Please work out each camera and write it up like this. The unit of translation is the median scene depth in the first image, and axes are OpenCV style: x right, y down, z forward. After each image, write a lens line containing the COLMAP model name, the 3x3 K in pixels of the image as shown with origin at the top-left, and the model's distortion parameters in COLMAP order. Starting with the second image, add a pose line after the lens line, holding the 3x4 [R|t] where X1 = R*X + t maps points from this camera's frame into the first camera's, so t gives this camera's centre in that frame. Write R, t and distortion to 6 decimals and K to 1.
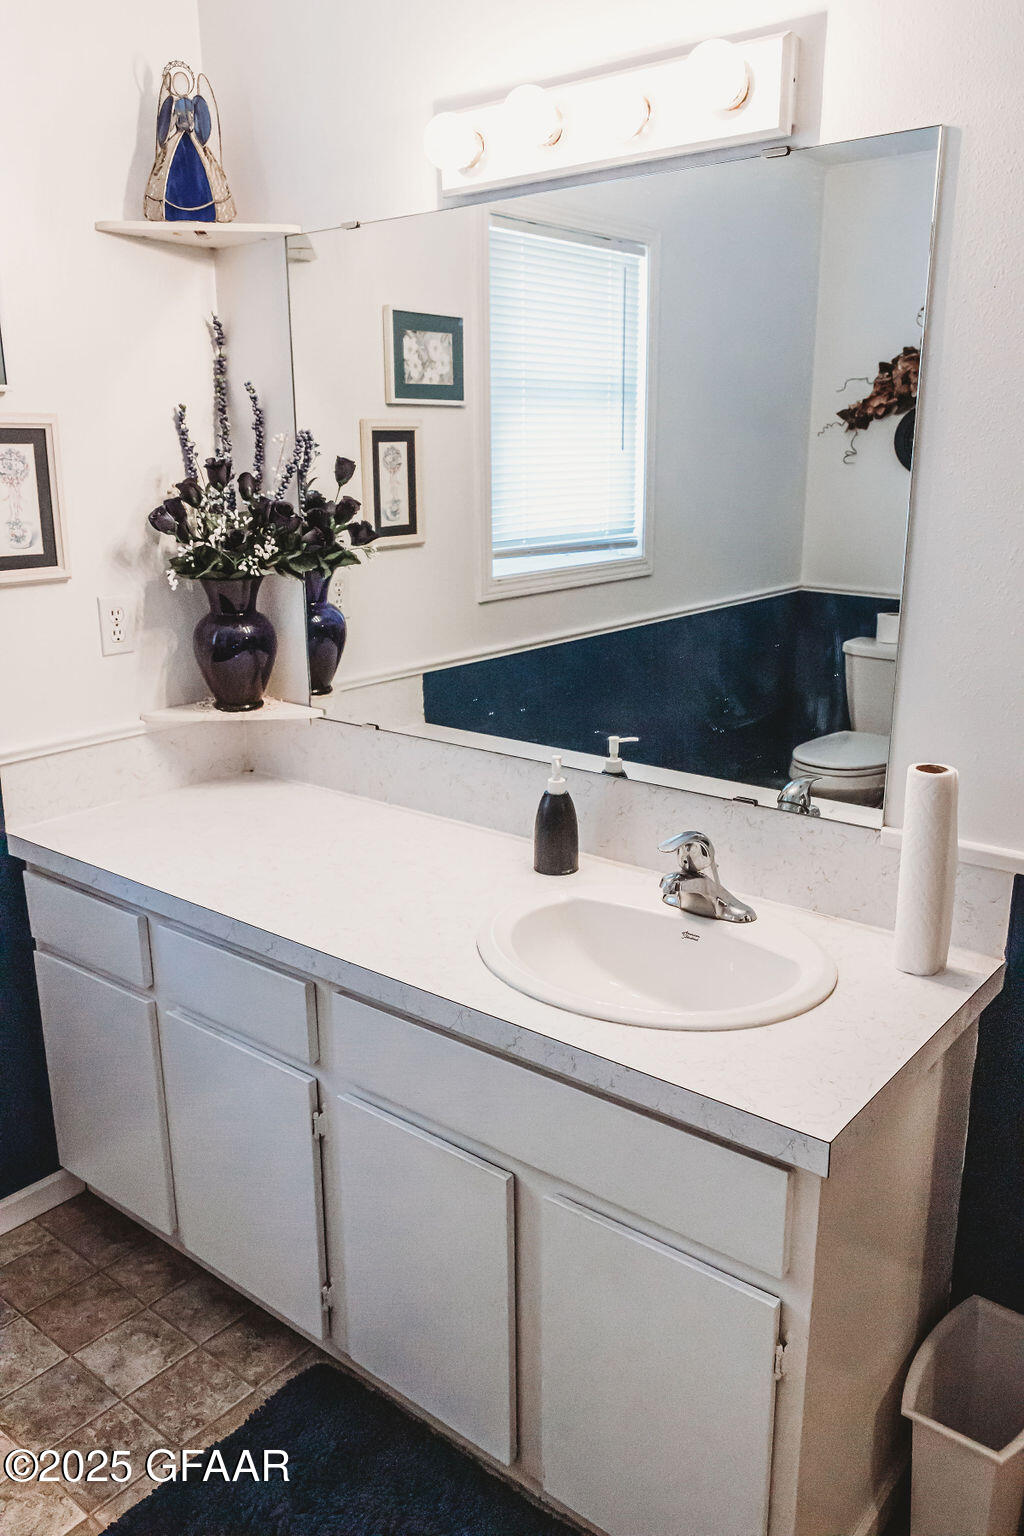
lens RADIAL K [[1214.3, 0, 512.1], [0, 1214.3, 770.8], [0, 0, 1]] dist [0.012827, -0.002744]
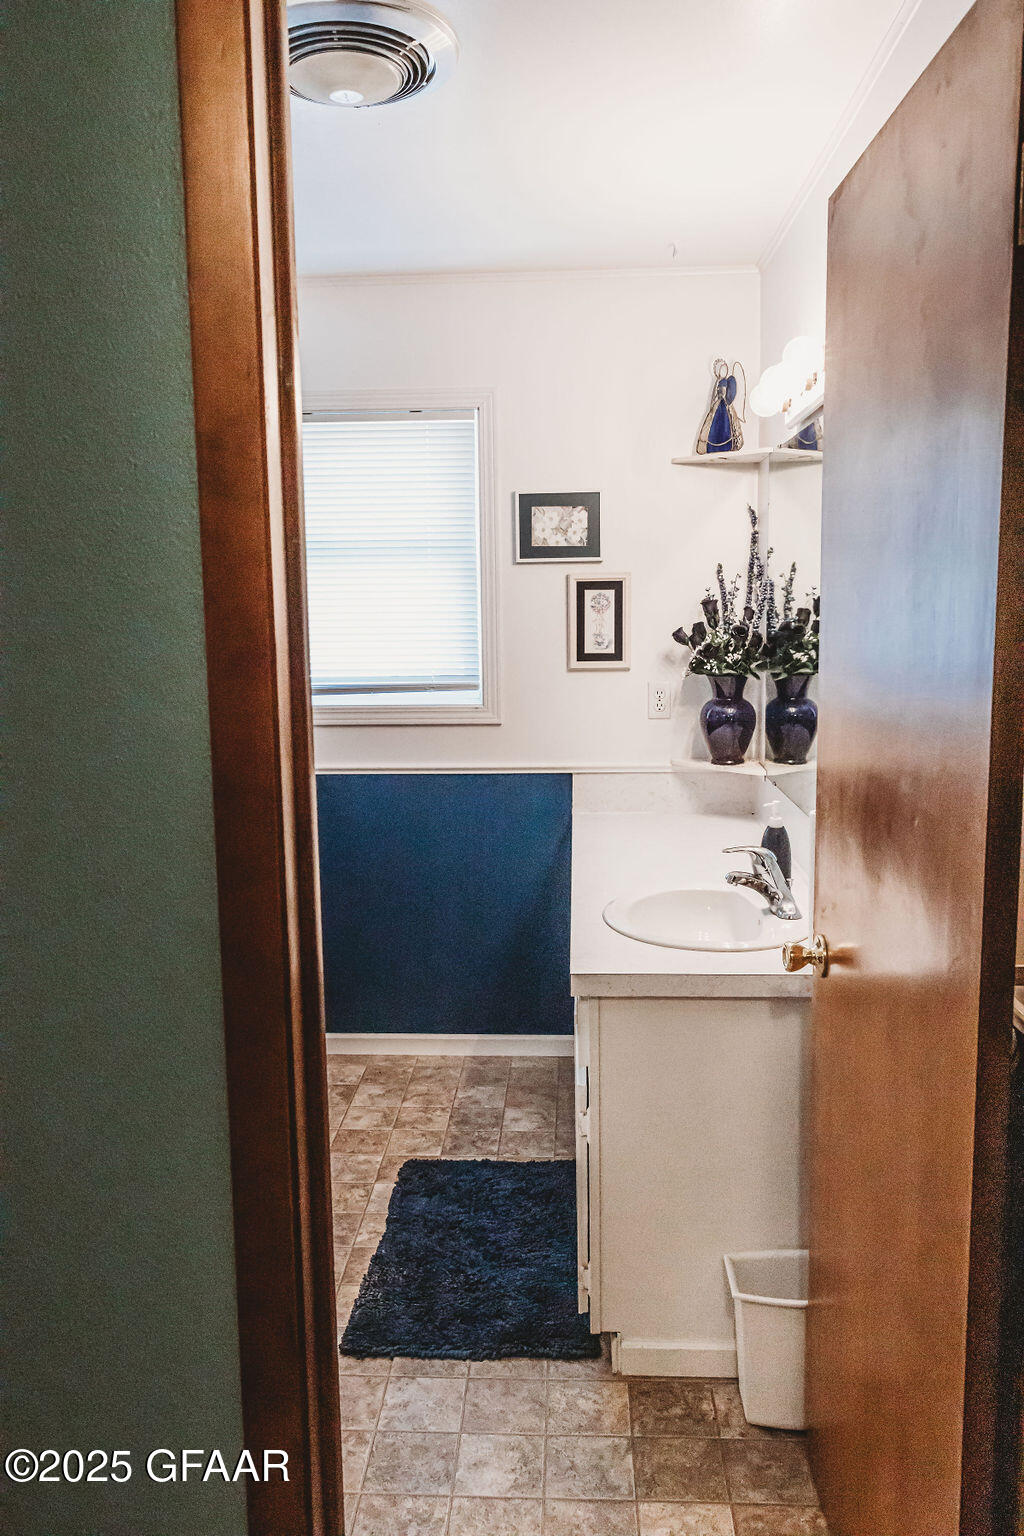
lens RADIAL K [[1214.3, 0, 510.4], [0, 1214.3, 766.5], [0, 0, 1]] dist [0.012827, -0.002744]
pose [[0.592304, 0.109156, -0.798286, 0.839108], [-0.200349, 0.979614, -0.014703, 0.027442], [0.780408, 0.168645, 0.602099, -0.093668]]
